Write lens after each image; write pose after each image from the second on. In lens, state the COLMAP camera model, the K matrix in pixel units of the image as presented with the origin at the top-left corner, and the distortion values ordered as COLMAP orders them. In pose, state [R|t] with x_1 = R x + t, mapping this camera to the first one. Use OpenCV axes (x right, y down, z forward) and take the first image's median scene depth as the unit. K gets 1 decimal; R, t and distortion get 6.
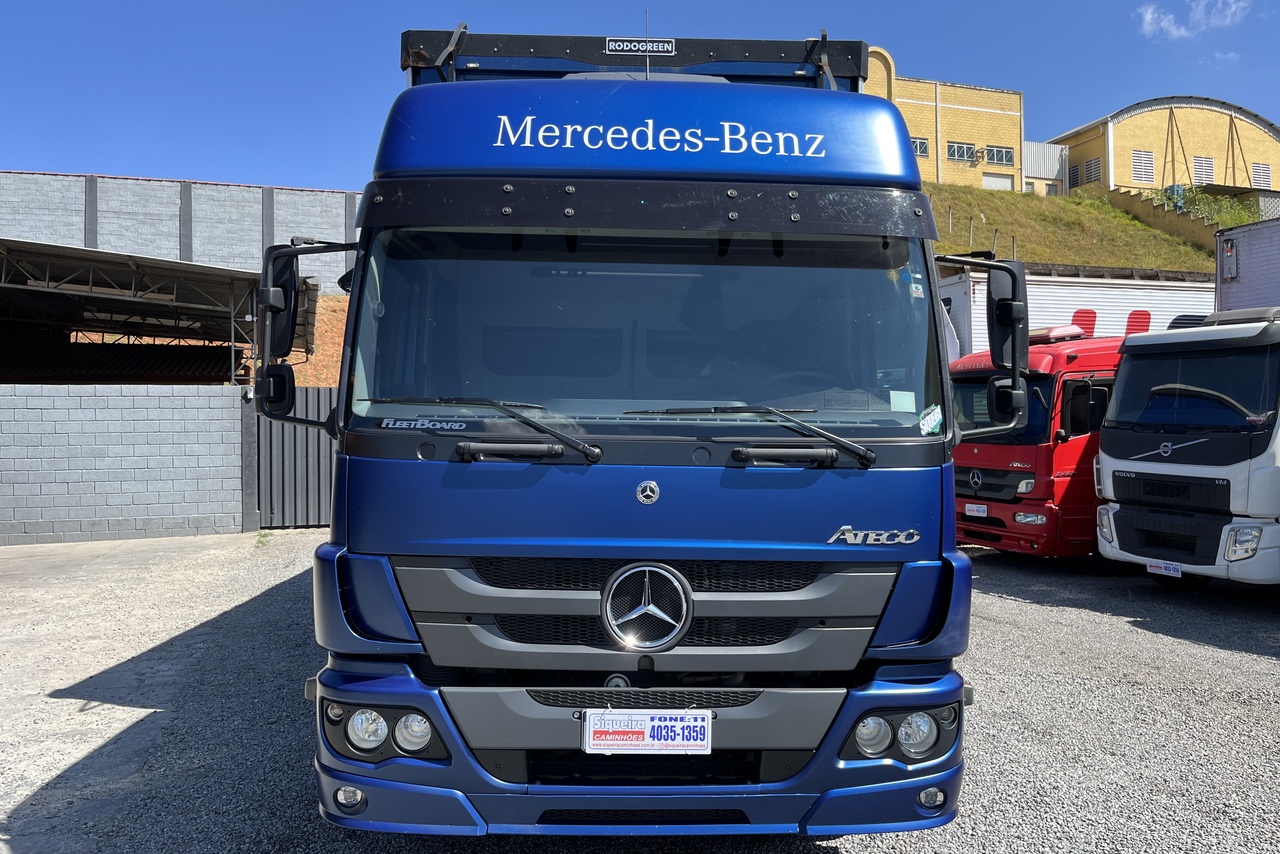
lens RADIAL K [[999.7, 0, 640.0], [0, 999.7, 427.0], [0, 0, 1]] dist [0.009446, 0.000299]
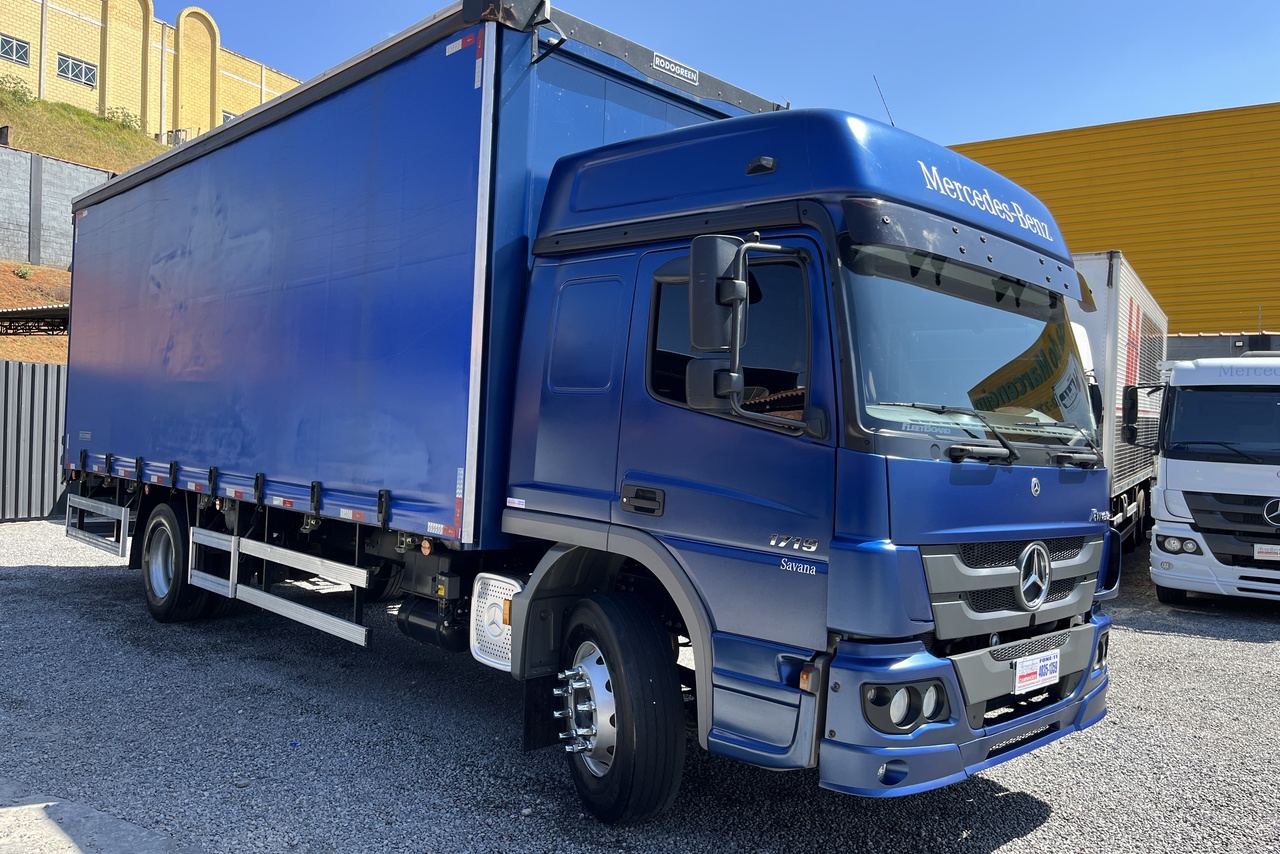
lens RADIAL K [[999.7, 0, 640.0], [0, 999.7, 427.0], [0, 0, 1]] dist [0.009446, 0.000299]
pose [[0.732819, 0.032663, 0.679639, -1.245367], [-0.037921, 0.999255, -0.007135, 0.016373], [-0.679366, -0.020544, 0.733512, 0.397282]]
